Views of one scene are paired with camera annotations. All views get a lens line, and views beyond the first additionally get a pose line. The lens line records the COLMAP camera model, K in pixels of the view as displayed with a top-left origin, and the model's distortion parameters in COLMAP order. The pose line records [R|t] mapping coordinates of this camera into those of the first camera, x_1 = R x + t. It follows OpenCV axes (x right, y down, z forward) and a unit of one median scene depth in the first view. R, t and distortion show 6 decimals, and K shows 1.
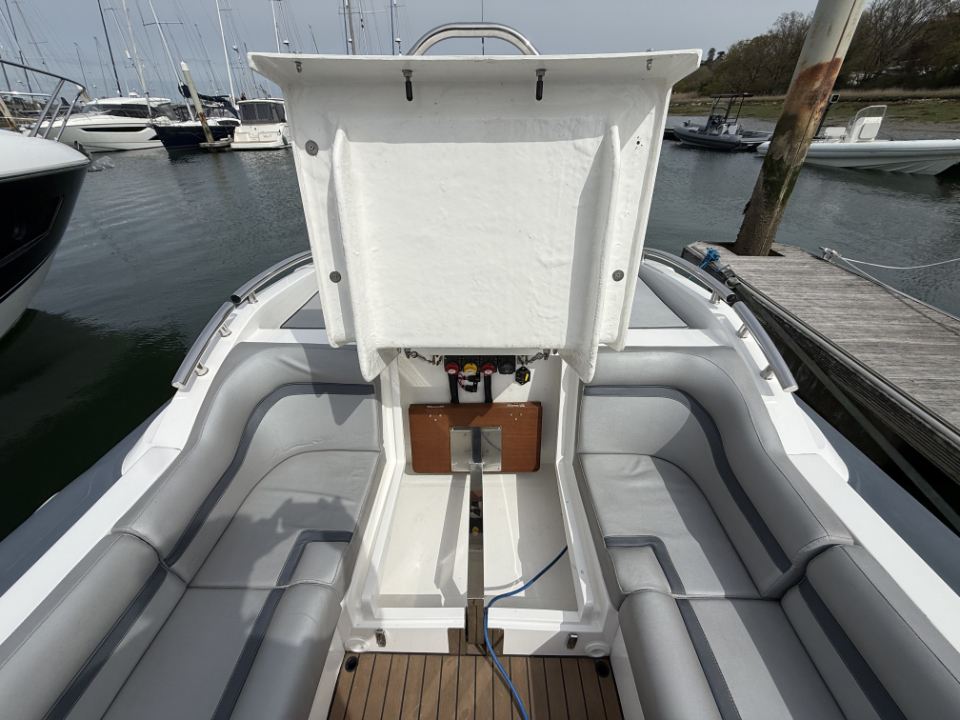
lens RADIAL K [[383.3, 0, 477.1], [0, 383.3, 358.8], [0, 0, 1]] dist [-0.000429, -0.000033]
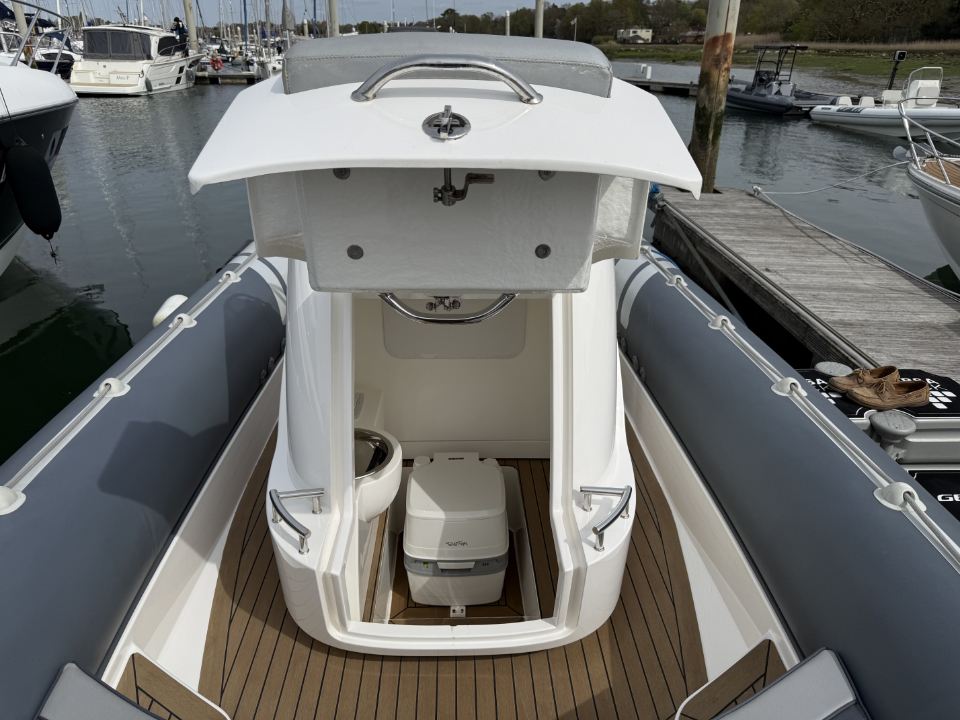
lens RADIAL K [[687.4, 0, 478.1], [0, 687.4, 364.0], [0, 0, 1]] dist [-0.001740, 0.003237]
pose [[0.997921, 0.004552, 0.064290, -0.006502], [0.004793, 0.989500, -0.144453, 0.089355], [-0.064273, 0.144461, 0.987421, -0.151408]]
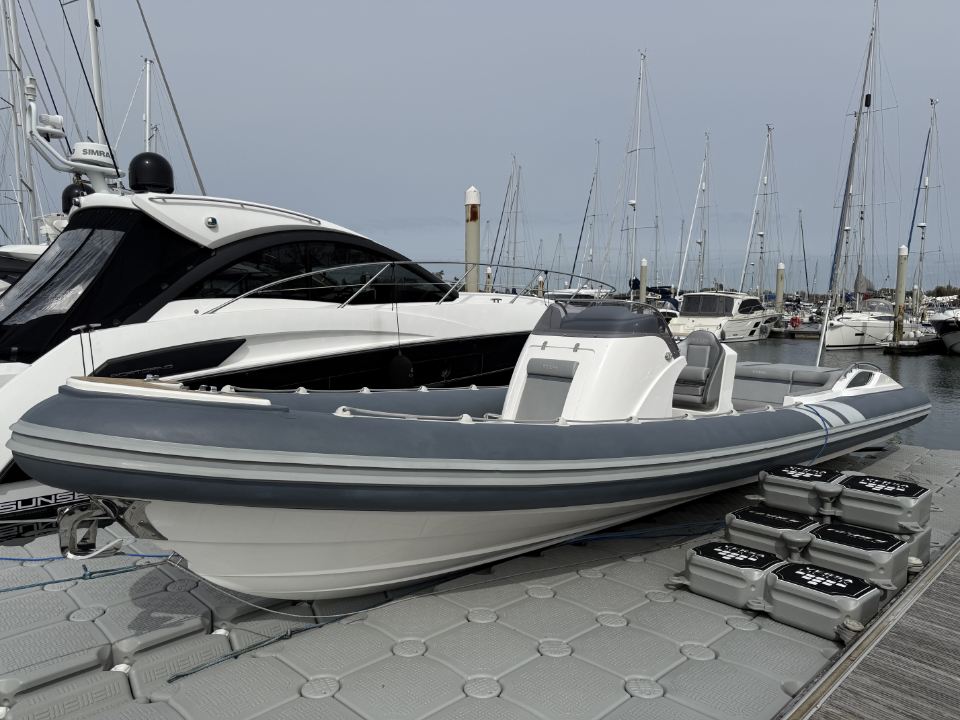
lens RADIAL K [[675.9, 0, 482.9], [0, 675.9, 384.1], [0, 0, 1]] dist [0.083157, -0.130287]
pose [[0.729474, 0.108893, -0.675286, 0.118935], [-0.396409, 0.871854, -0.287628, 0.145377], [0.557430, 0.477506, 0.679161, -0.226370]]
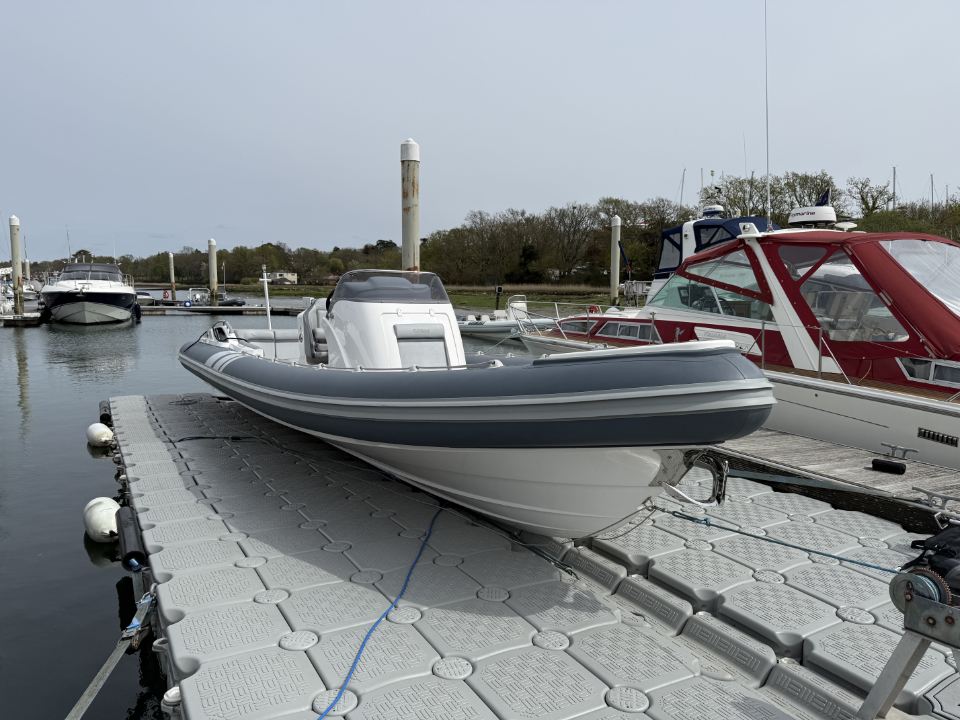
lens RADIAL K [[670.9, 0, 476.7], [0, 670.9, 371.9], [0, 0, 1]] dist [0.108829, -0.163893]
pose [[0.856108, -0.024901, 0.516197, -0.106505], [0.252447, 0.891710, -0.375664, 0.178864], [-0.450944, 0.451922, 0.769686, -0.259748]]
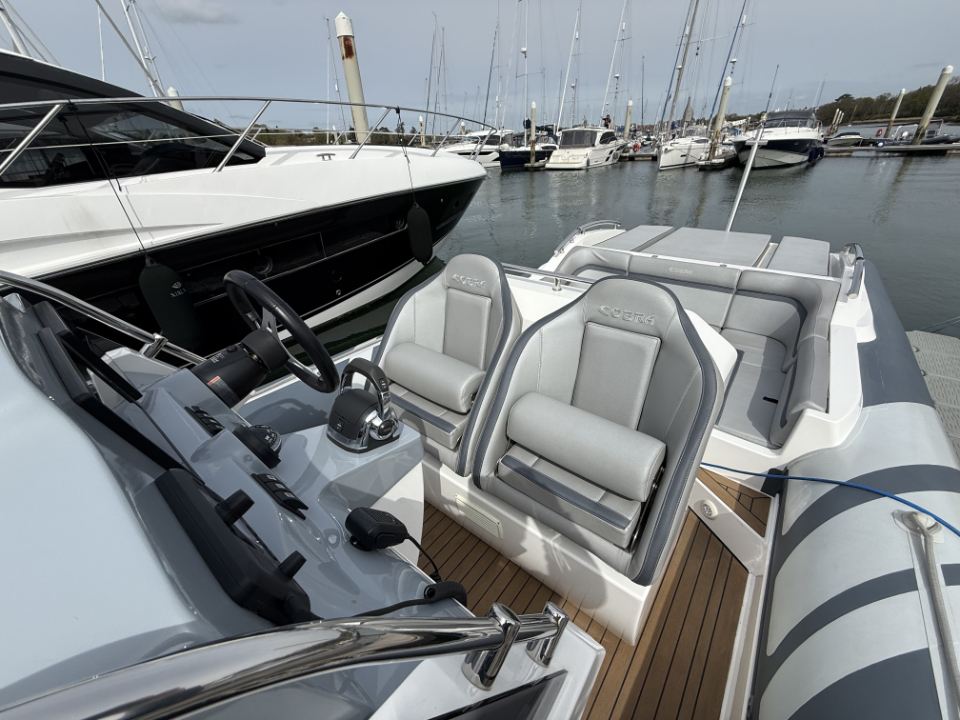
lens RADIAL K [[381.7, 0, 477.4], [0, 381.7, 360.5], [0, 0, 1]] dist [0.000700, -0.000350]
pose [[0.792760, 0.286050, -0.538244, 0.020238], [-0.306877, 0.950270, 0.053033, 0.038101], [0.526647, 0.123132, 0.841119, -0.067319]]
